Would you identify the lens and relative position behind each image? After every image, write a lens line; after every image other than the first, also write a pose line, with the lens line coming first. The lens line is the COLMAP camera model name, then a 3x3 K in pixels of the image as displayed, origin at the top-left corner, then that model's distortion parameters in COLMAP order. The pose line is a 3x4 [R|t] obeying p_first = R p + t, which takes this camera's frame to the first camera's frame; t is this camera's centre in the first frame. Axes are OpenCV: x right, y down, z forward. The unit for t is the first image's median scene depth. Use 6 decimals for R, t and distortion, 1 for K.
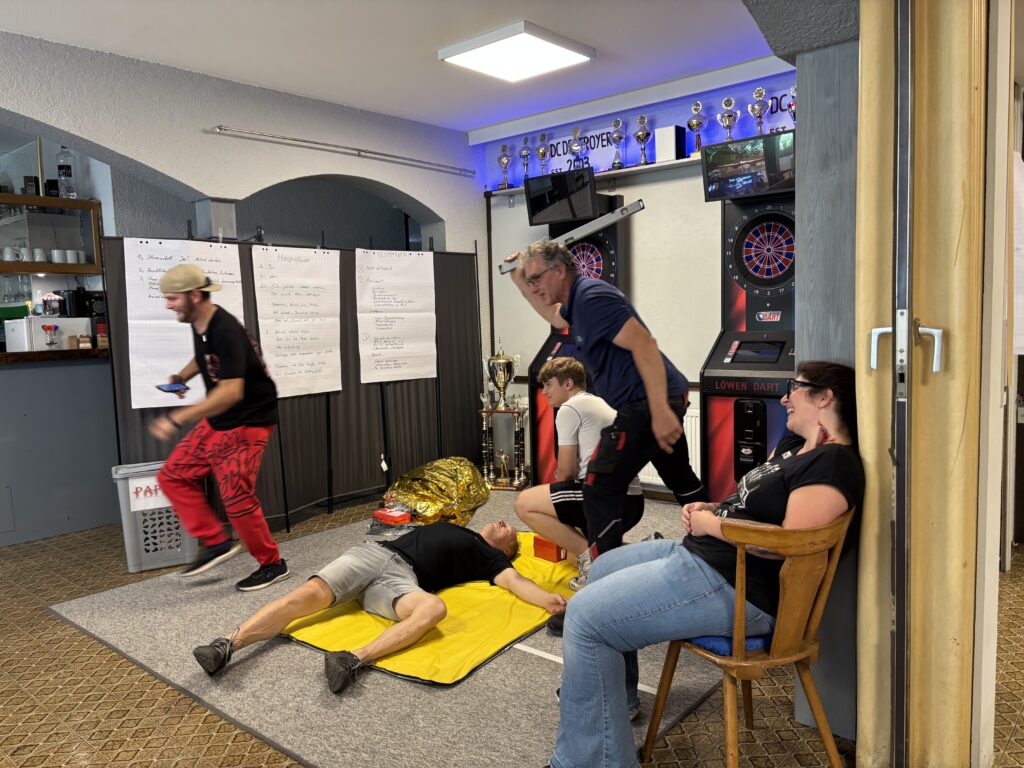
lens RADIAL K [[777.6, 0, 513.5], [0, 777.6, 387.7], [0, 0, 1]] dist [0.029169, -0.040848]
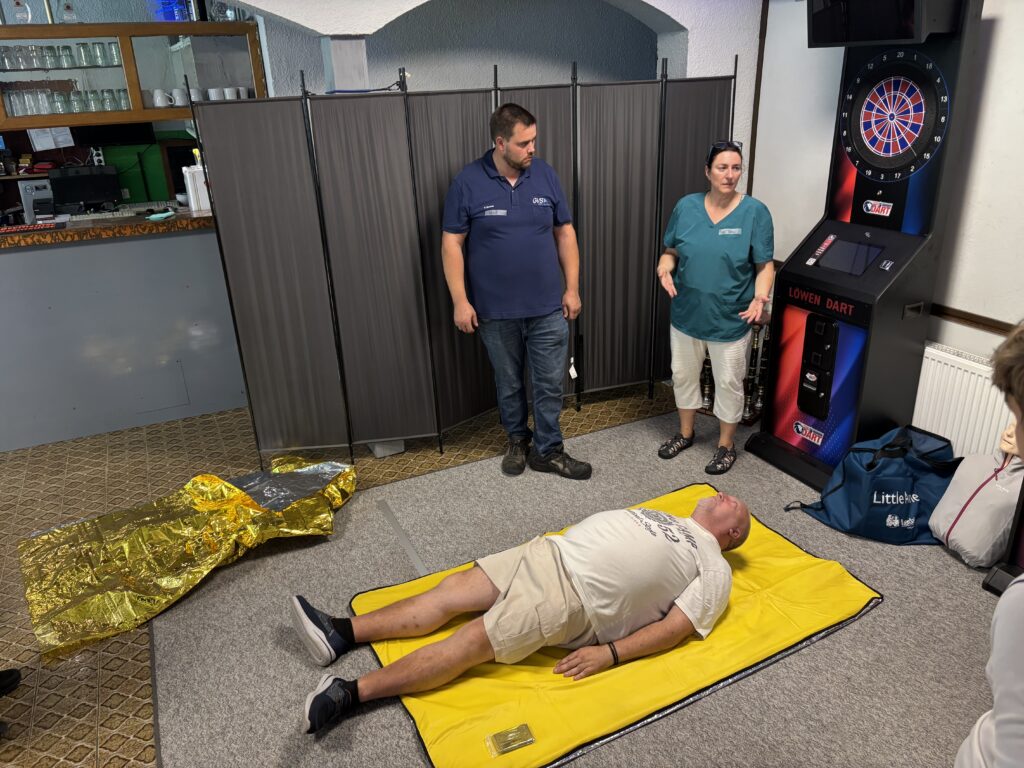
lens RADIAL K [[777.6, 0, 518.0], [0, 777.6, 380.7], [0, 0, 1]] dist [0.029169, -0.040848]
pose [[0.915720, 0.152678, -0.371681, 0.083881], [-0.033491, 0.950782, 0.308045, -0.143102], [0.400419, -0.269635, 0.875763, 0.292765]]
